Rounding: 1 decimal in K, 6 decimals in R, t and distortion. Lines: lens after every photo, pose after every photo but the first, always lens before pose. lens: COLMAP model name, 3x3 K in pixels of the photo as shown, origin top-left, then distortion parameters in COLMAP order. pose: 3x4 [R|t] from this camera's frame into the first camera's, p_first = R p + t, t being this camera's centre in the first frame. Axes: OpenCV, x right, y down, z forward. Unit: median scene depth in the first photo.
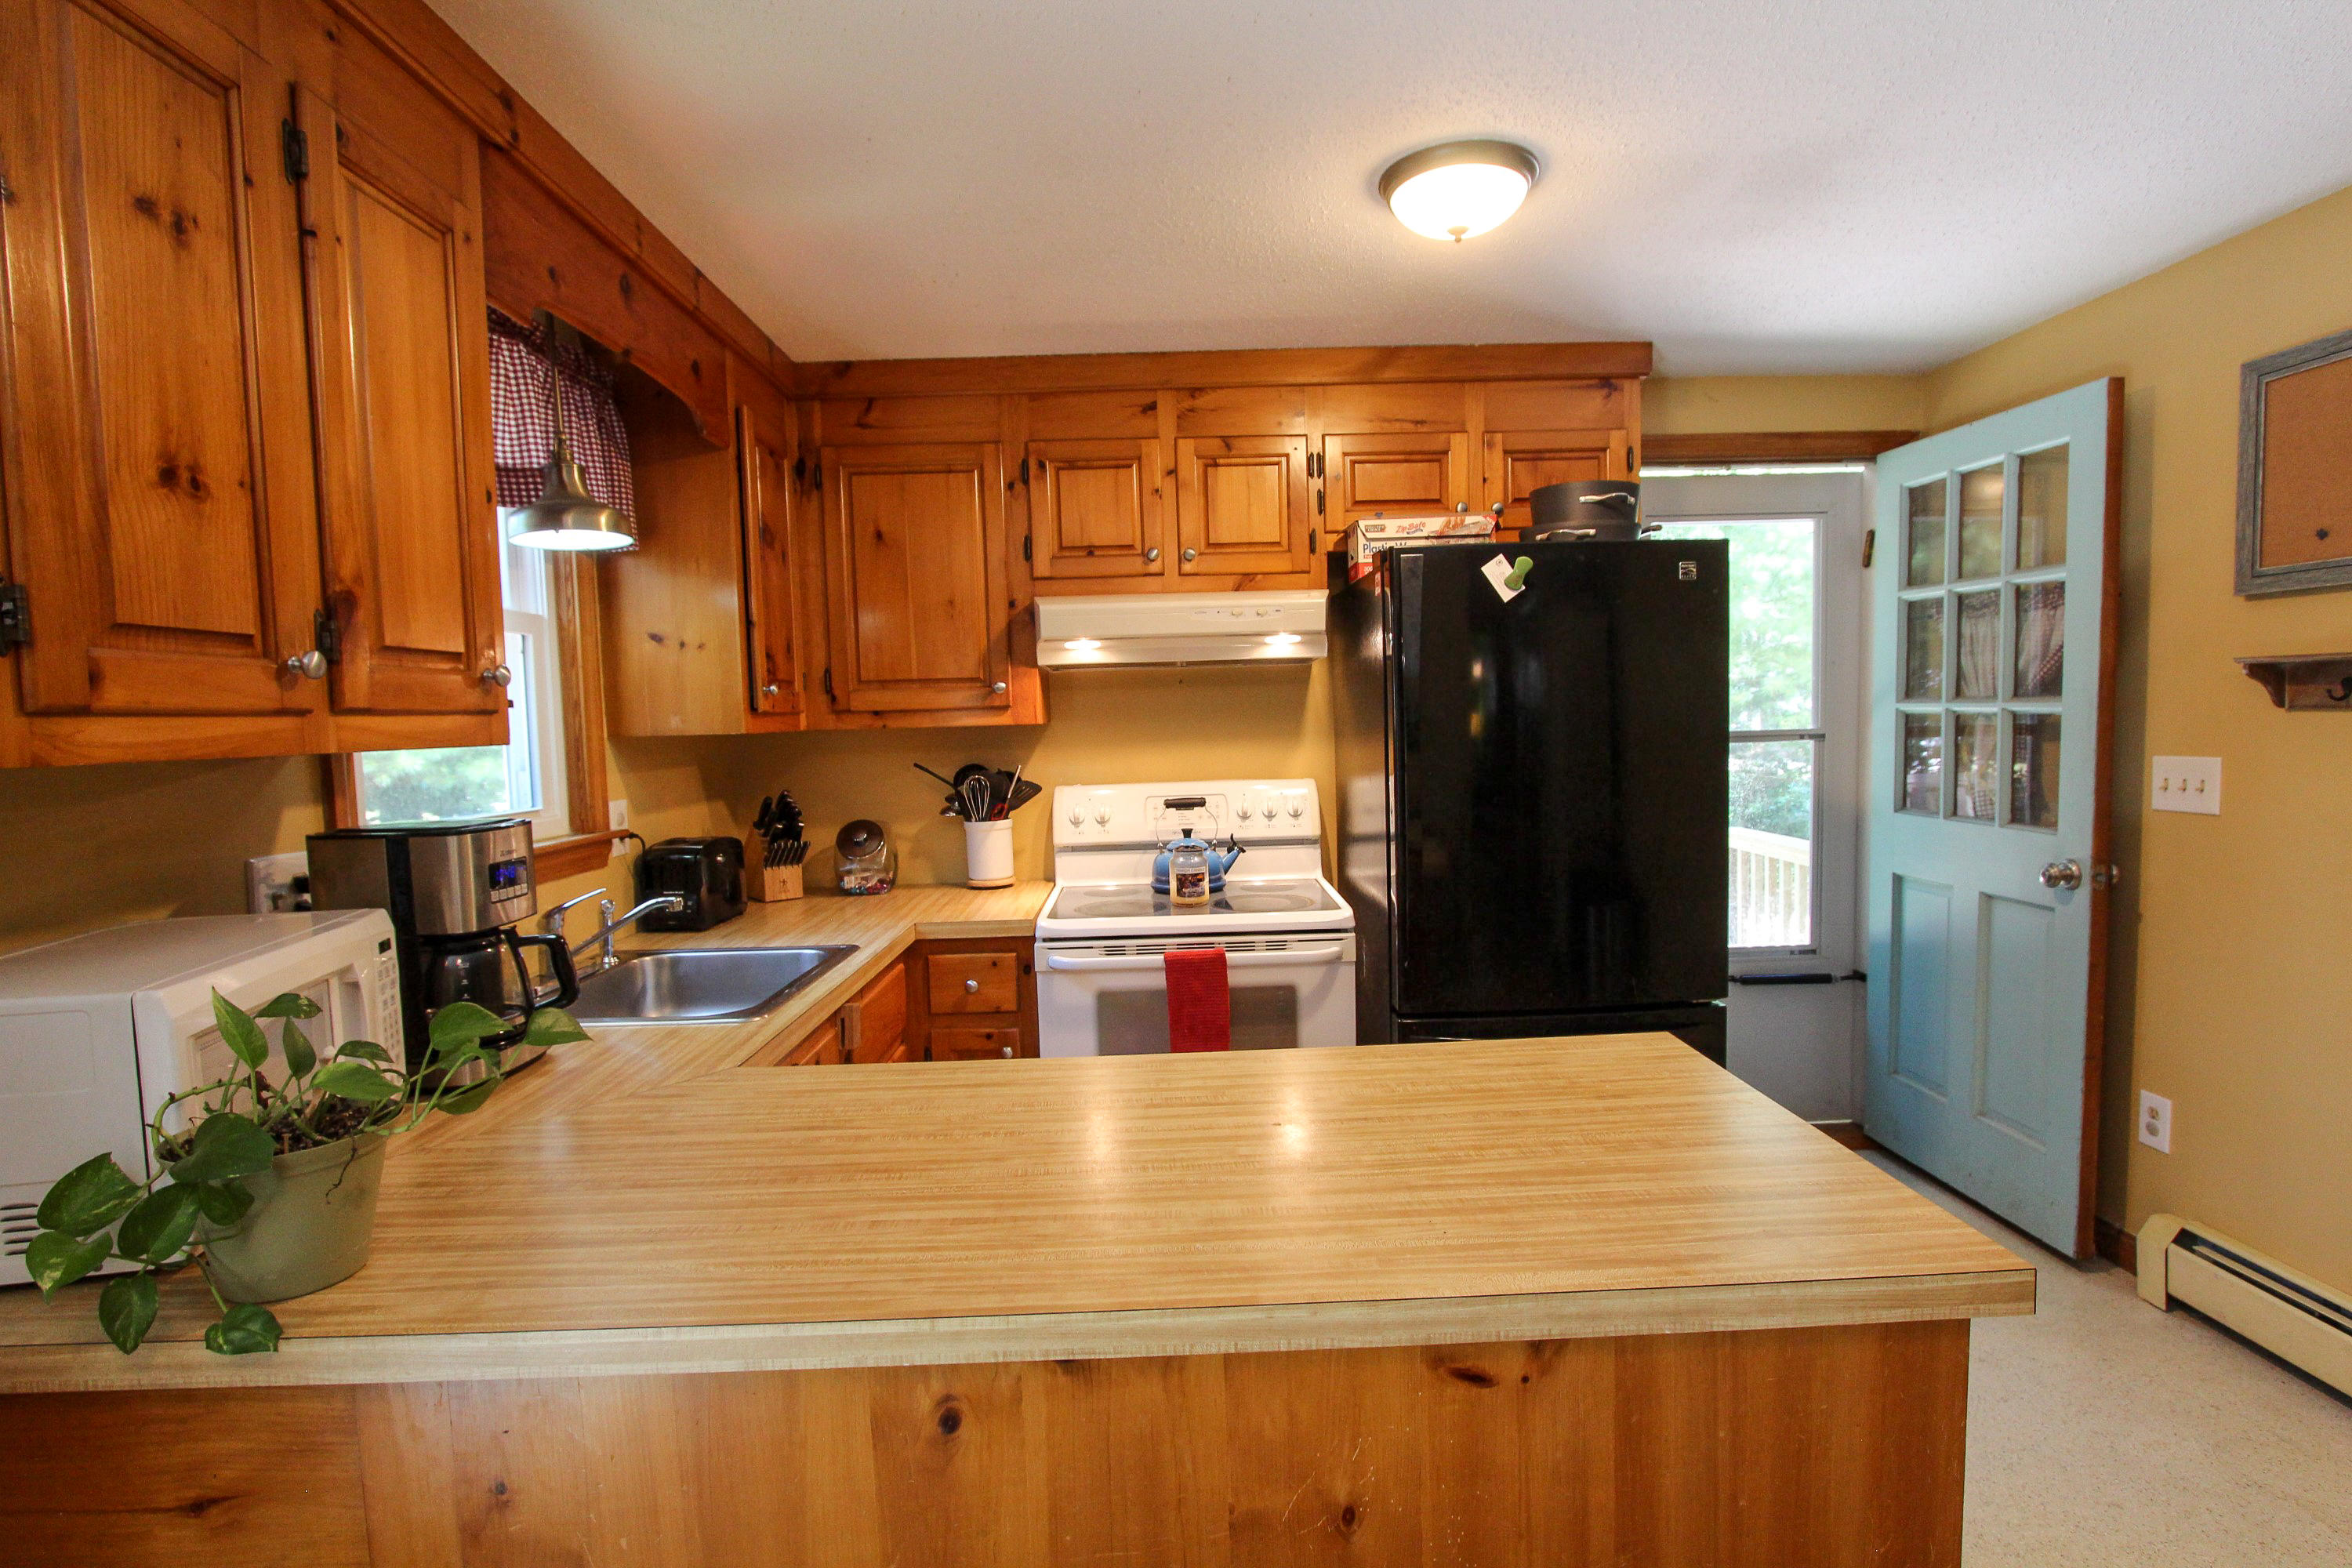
lens RADIAL K [[1150.6, 0, 1194.4], [0, 1150.6, 800.3], [0, 0, 1]] dist [-0.016645, 0.001819]
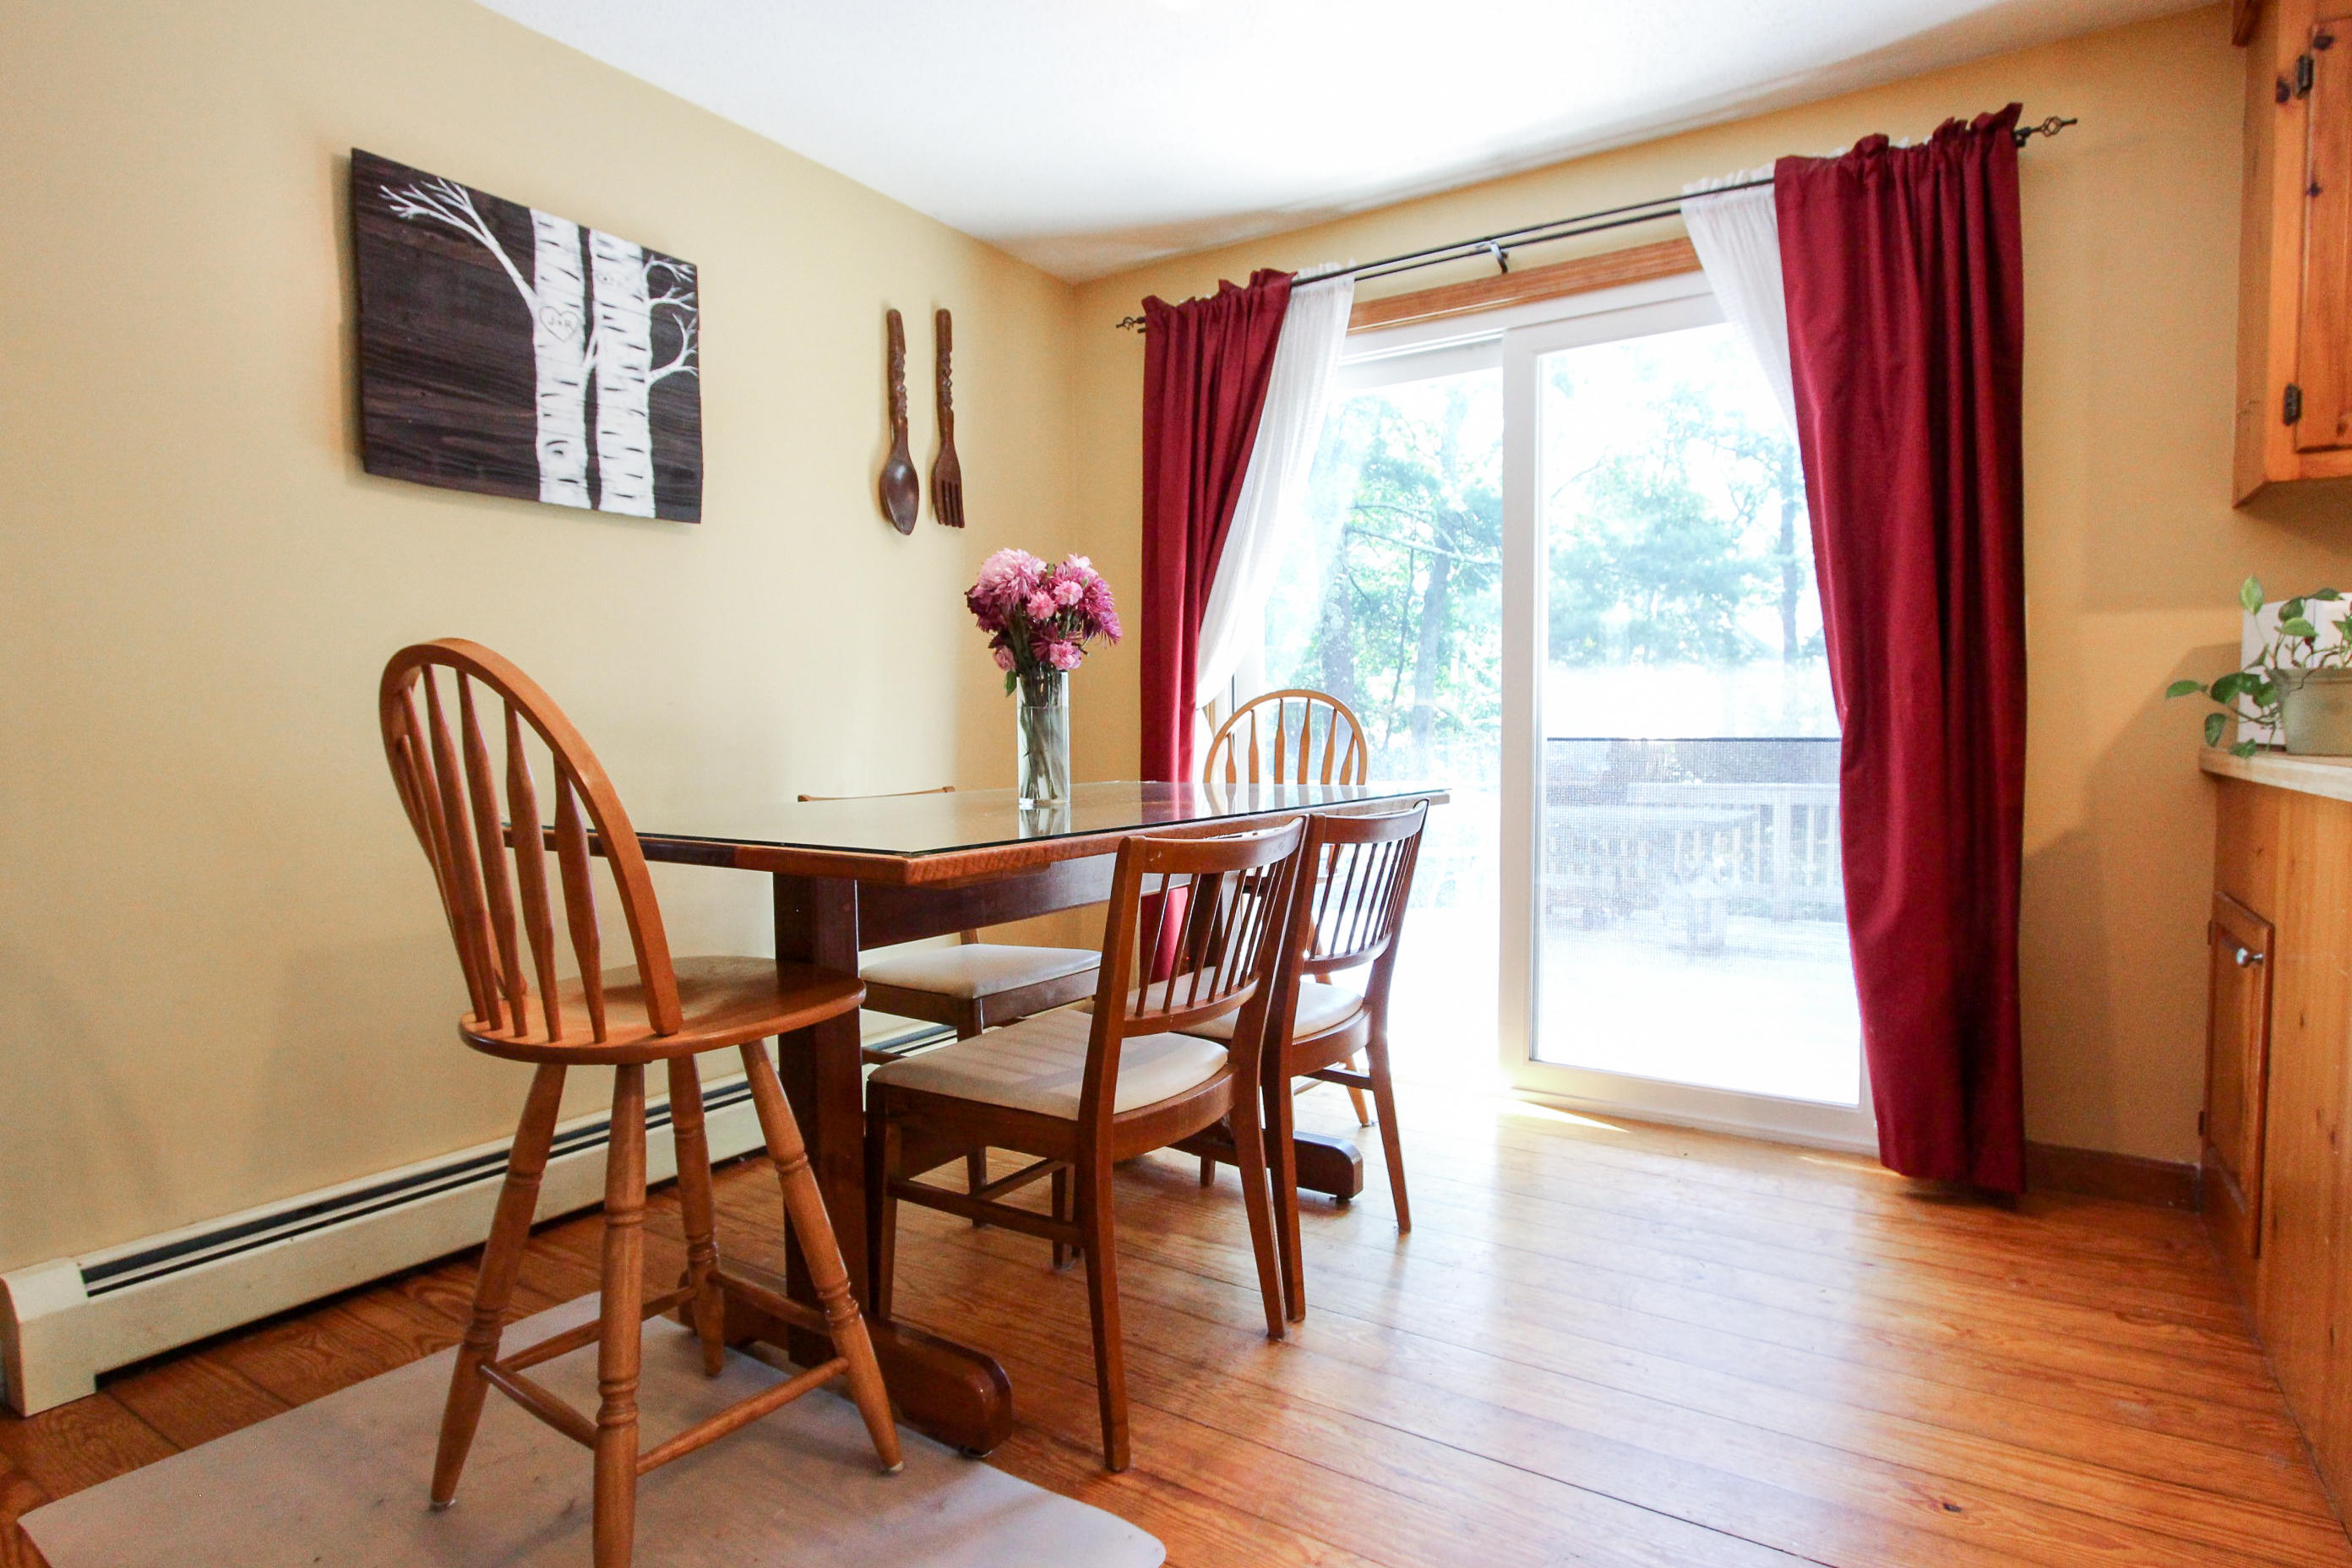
lens RADIAL K [[1234.5, 0, 1189.1], [0, 1234.5, 799.6], [0, 0, 1]] dist [-0.016929, 0.001178]
pose [[-0.564167, 0.078938, -0.821879, 0.621937], [-0.039175, 0.991739, 0.122144, 0.113260], [0.824731, 0.101107, -0.556414, 0.208862]]
